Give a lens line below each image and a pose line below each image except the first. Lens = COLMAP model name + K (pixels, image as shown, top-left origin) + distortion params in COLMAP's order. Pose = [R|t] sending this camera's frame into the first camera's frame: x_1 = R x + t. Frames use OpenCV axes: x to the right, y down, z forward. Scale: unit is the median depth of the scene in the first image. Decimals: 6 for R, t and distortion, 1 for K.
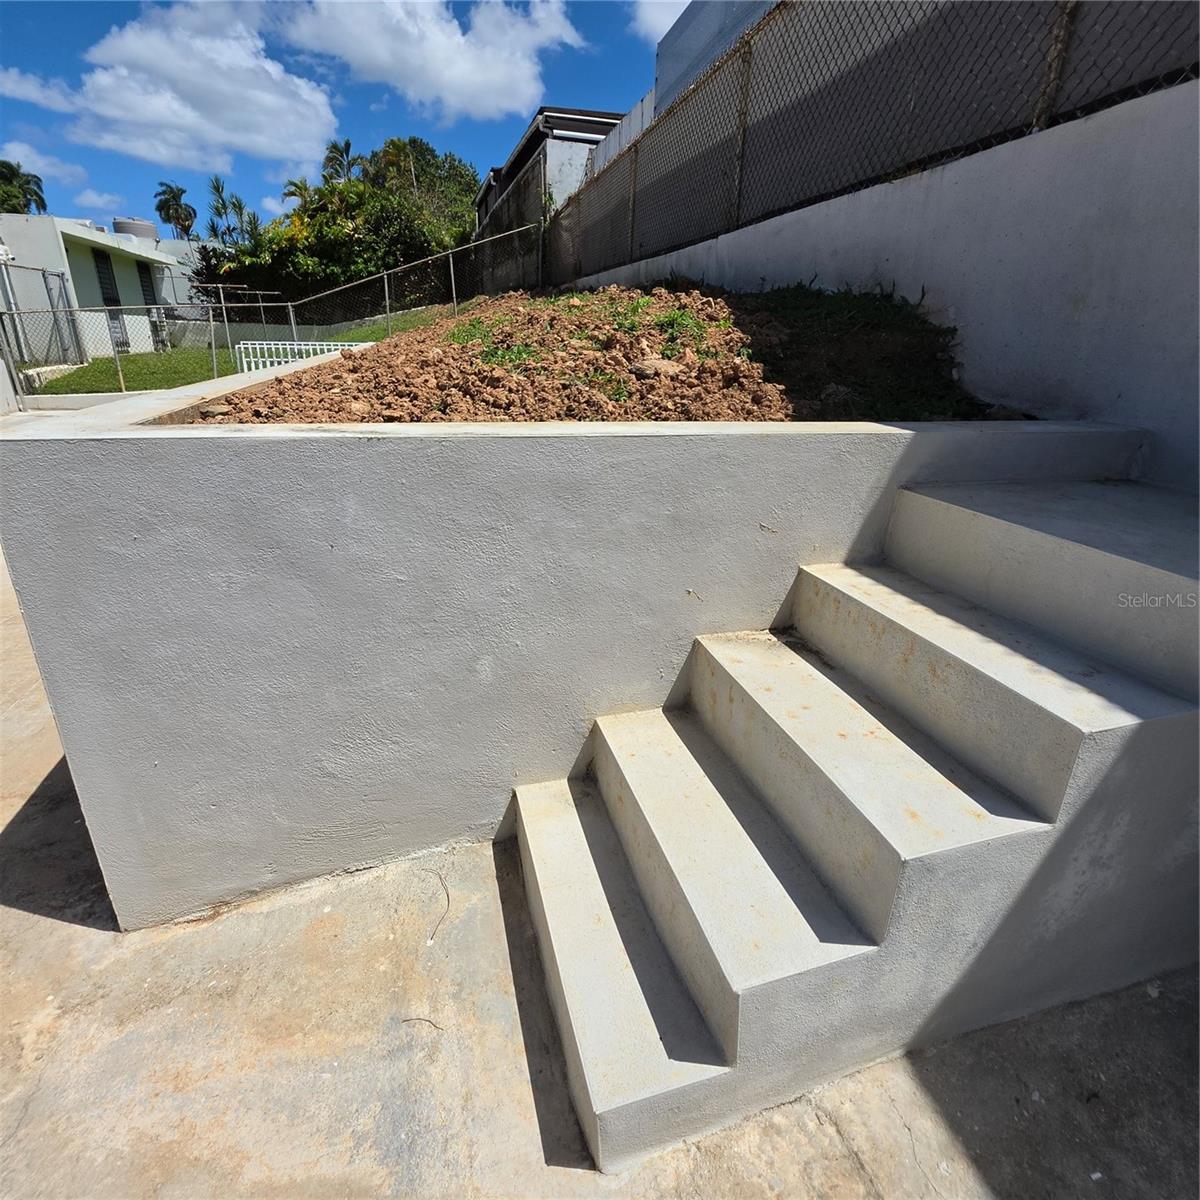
lens RADIAL K [[642.0, 0, 606.4], [0, 642.0, 597.1], [0, 0, 1]] dist [0.000126, -0.001263]
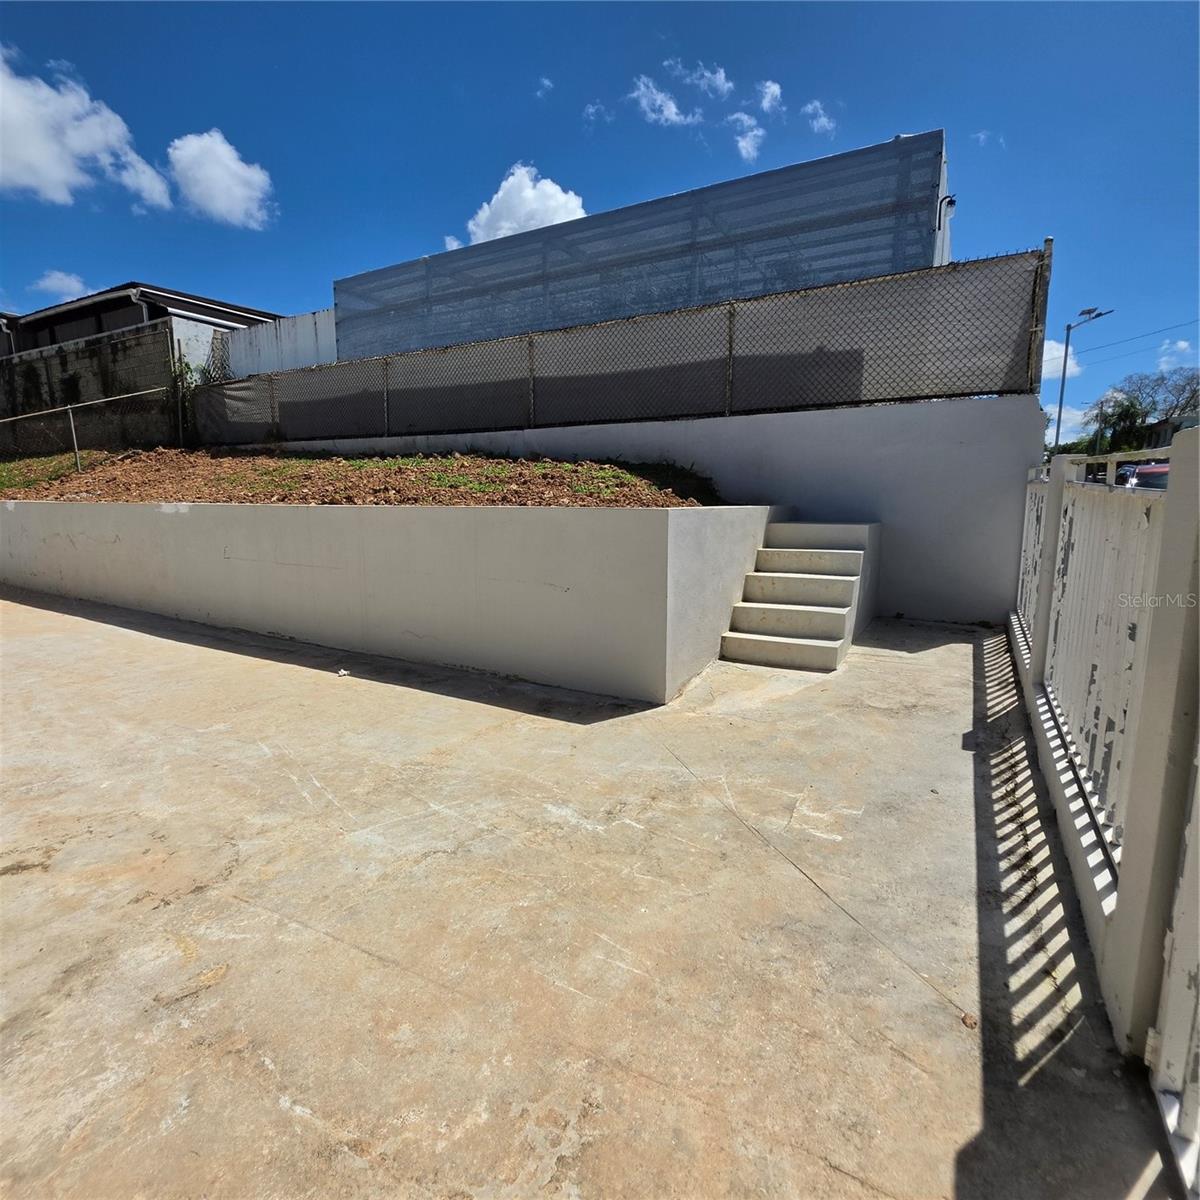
lens RADIAL K [[642.0, 0, 606.4], [0, 642.0, 597.1], [0, 0, 1]] dist [0.000126, -0.001263]
pose [[0.717664, -0.132168, 0.683732, -0.201816], [0.277084, 0.954954, -0.106239, 0.025545], [-0.638892, 0.265695, 0.721958, -0.060448]]
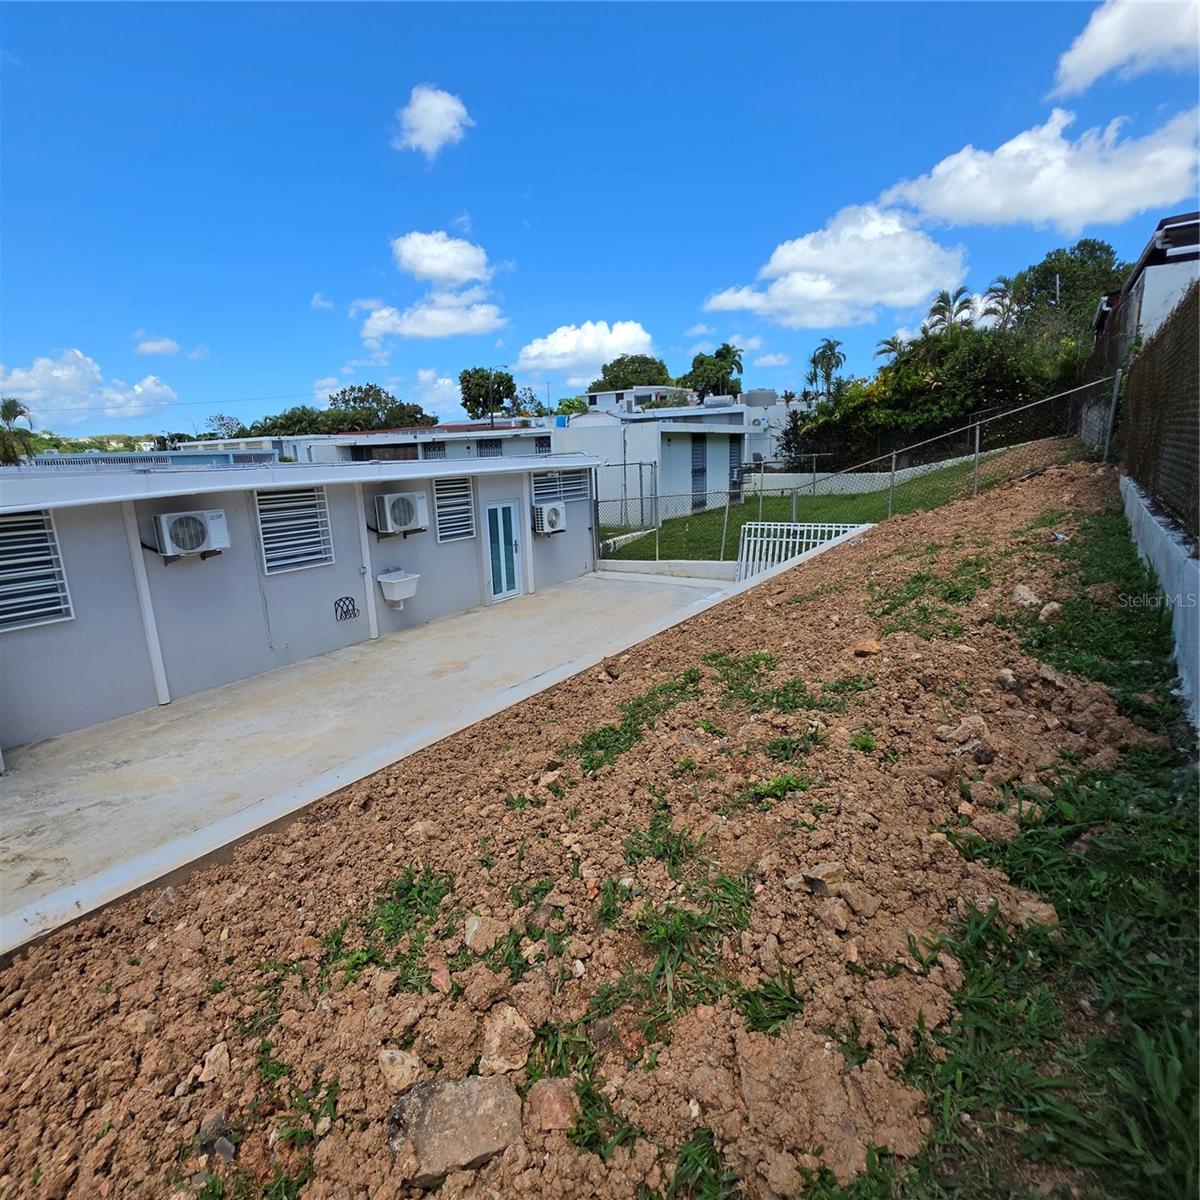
lens RADIAL K [[642.0, 0, 606.4], [0, 642.0, 597.1], [0, 0, 1]] dist [0.000126, -0.001263]
pose [[0.651409, 0.113675, -0.750162, 0.049350], [-0.234829, 0.970372, -0.056871, -0.085908], [0.721472, 0.213206, 0.658803, 0.082215]]
